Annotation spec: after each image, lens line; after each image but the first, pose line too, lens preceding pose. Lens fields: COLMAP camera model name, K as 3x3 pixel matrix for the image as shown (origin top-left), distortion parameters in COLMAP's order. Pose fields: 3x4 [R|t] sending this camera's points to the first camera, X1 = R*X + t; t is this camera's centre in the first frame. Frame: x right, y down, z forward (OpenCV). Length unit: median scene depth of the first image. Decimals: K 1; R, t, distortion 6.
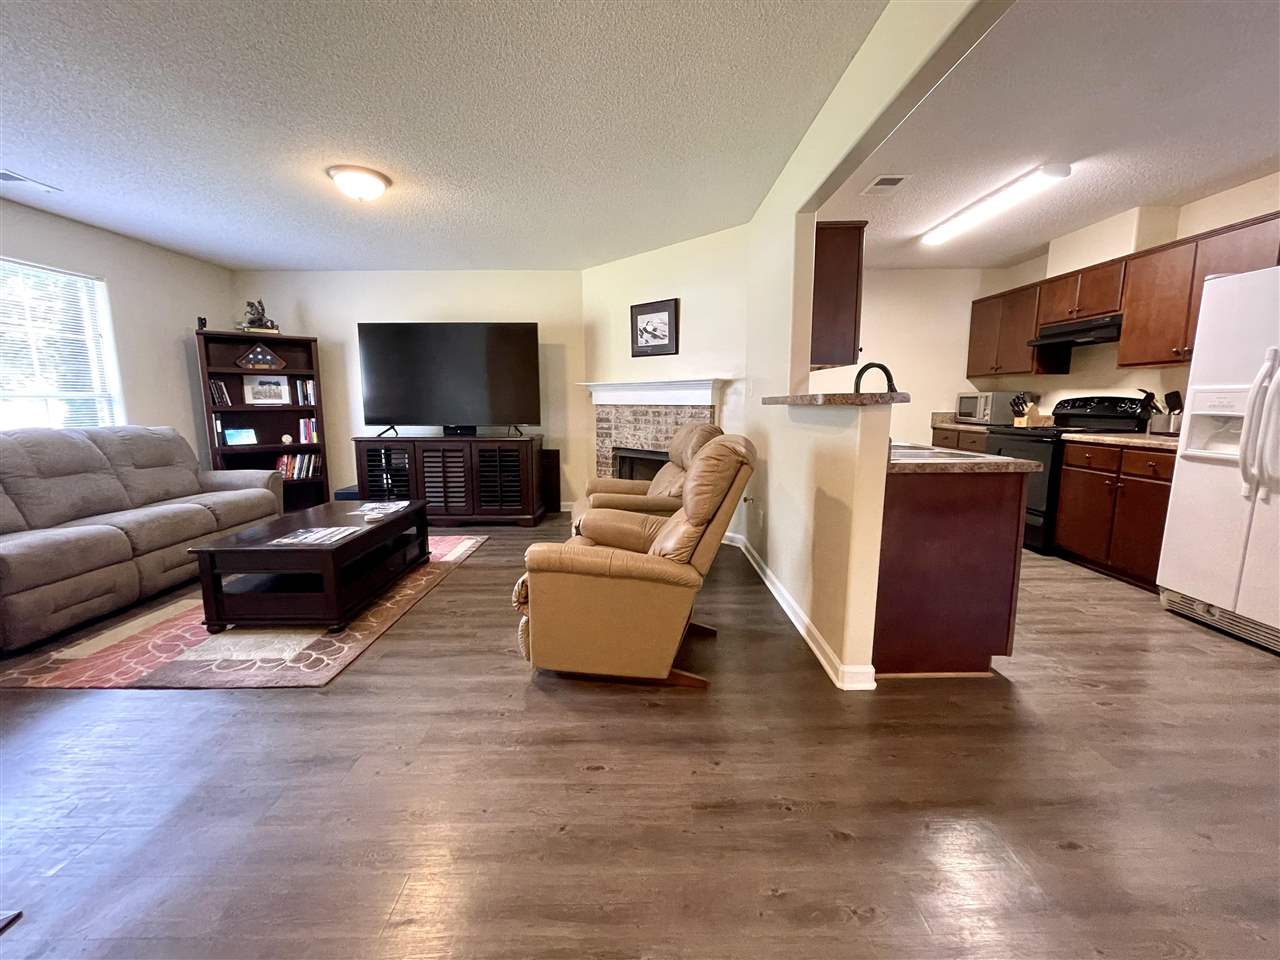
lens RADIAL K [[519.9, 0, 643.7], [0, 519.9, 482.4], [0, 0, 1]] dist [-0.005592, -0.000342]
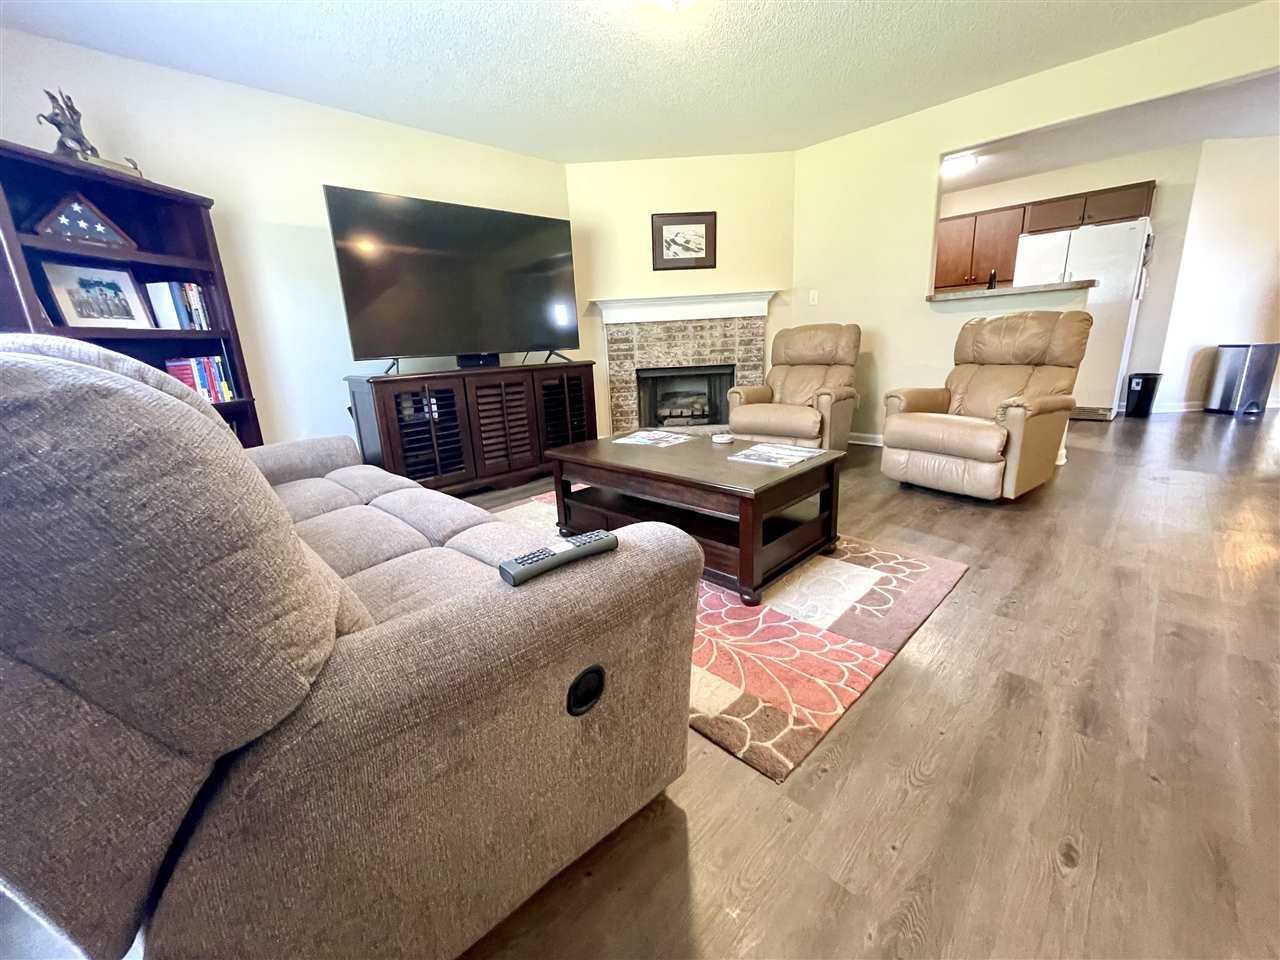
lens RADIAL K [[519.9, 0, 644.7], [0, 519.9, 480.7], [0, 0, 1]] dist [-0.005592, -0.000342]
pose [[0.709059, -0.212337, 0.672420, -0.781707], [0.159207, 0.977169, 0.140689, -0.000248], [-0.686942, 0.007297, 0.726676, 0.329255]]
